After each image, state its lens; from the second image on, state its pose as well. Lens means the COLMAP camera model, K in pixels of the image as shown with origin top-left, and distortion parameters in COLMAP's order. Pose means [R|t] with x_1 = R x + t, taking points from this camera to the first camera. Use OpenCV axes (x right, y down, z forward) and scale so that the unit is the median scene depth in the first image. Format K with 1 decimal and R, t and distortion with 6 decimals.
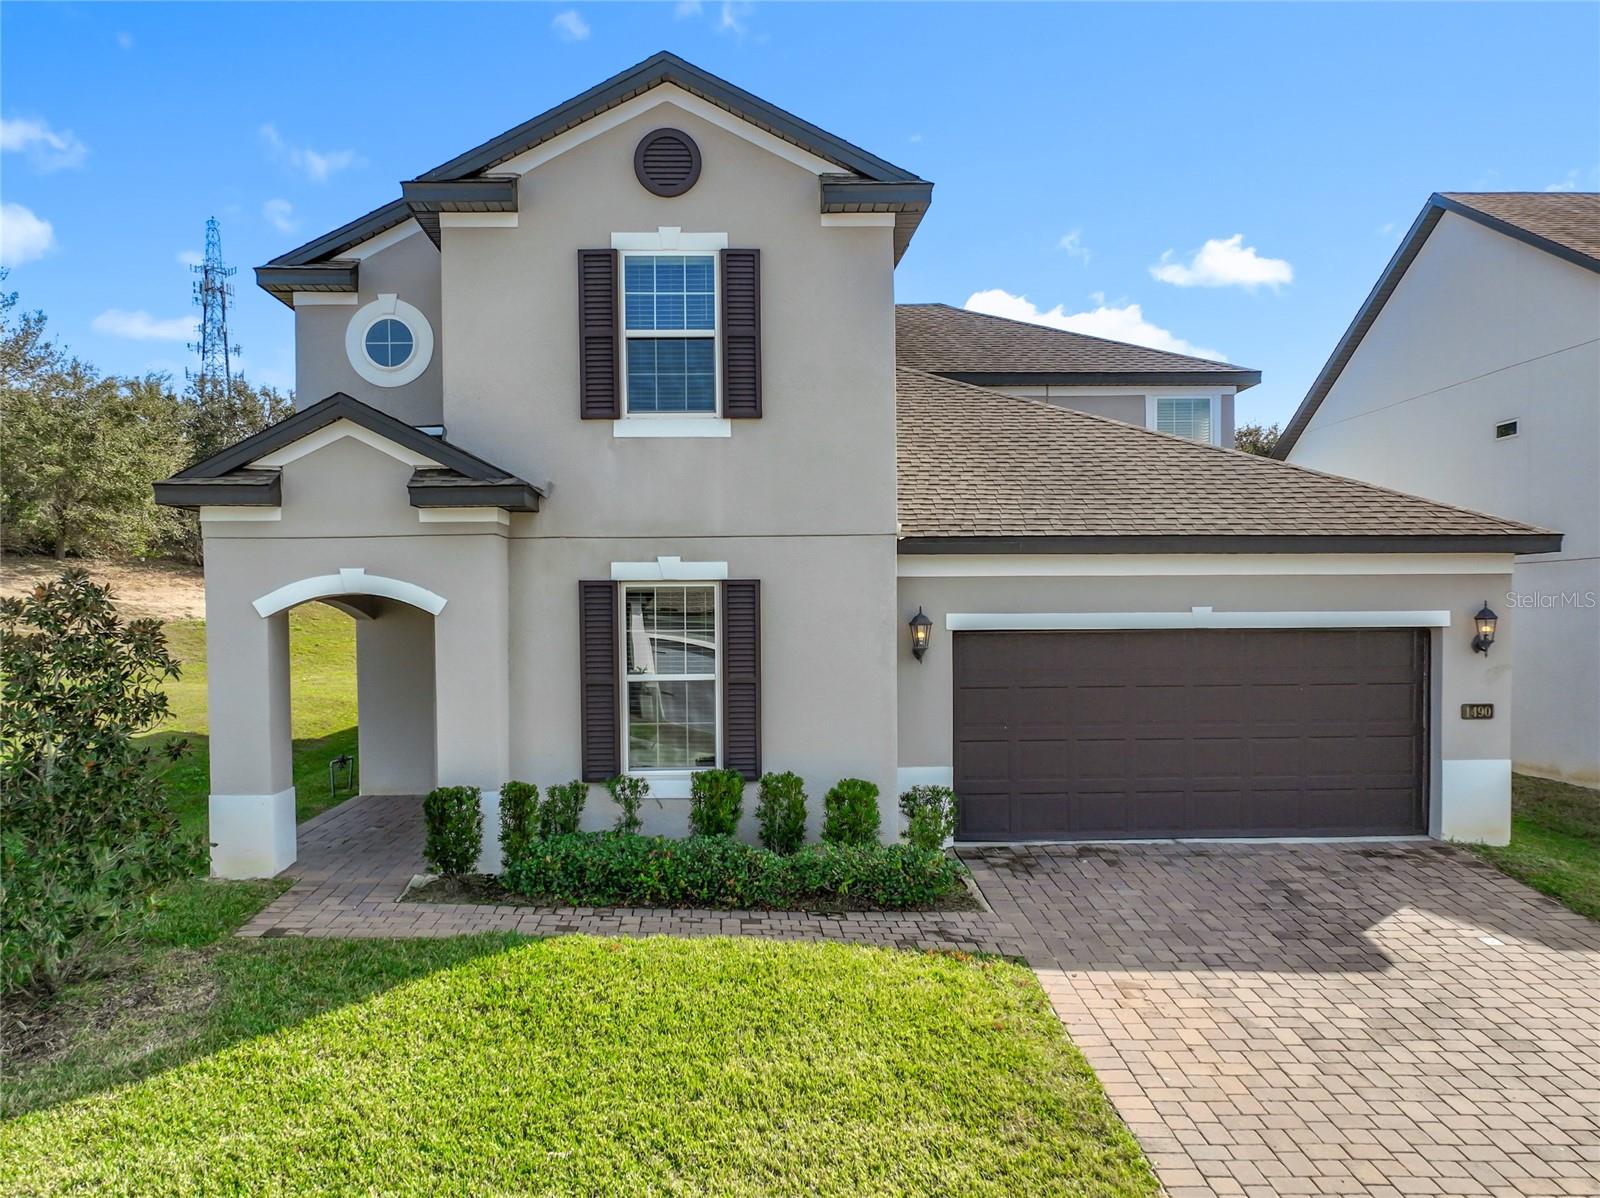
lens RADIAL K [[1151.8, 0, 835.5], [0, 1151.8, 687.0], [0, 0, 1]] dist [0.017439, -0.002143]
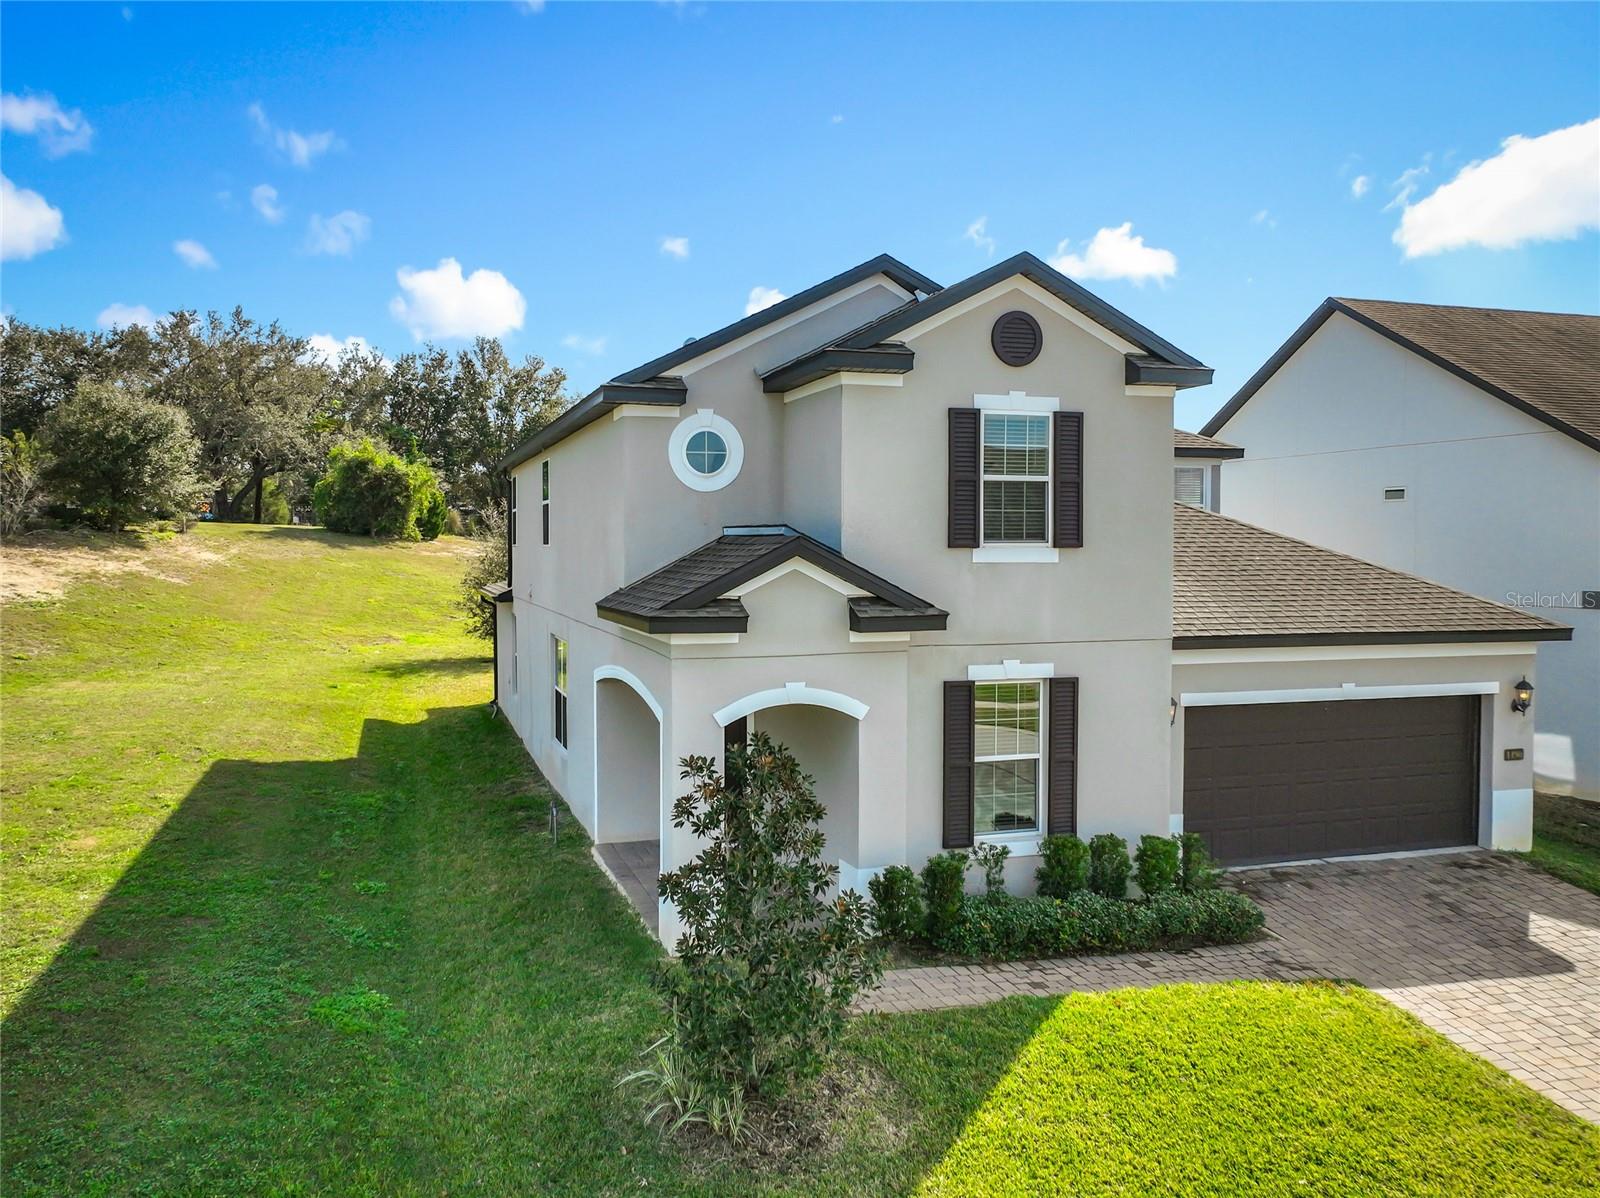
lens RADIAL K [[1179.5, 0, 799.0], [0, 1179.5, 610.3], [0, 0, 1]] dist [0.051906, 0.003811]
pose [[0.957760, -0.003420, 0.287549, -0.725252], [0.000252, 0.999939, 0.011054, -0.180956], [-0.287570, -0.010515, 0.957702, -0.134169]]
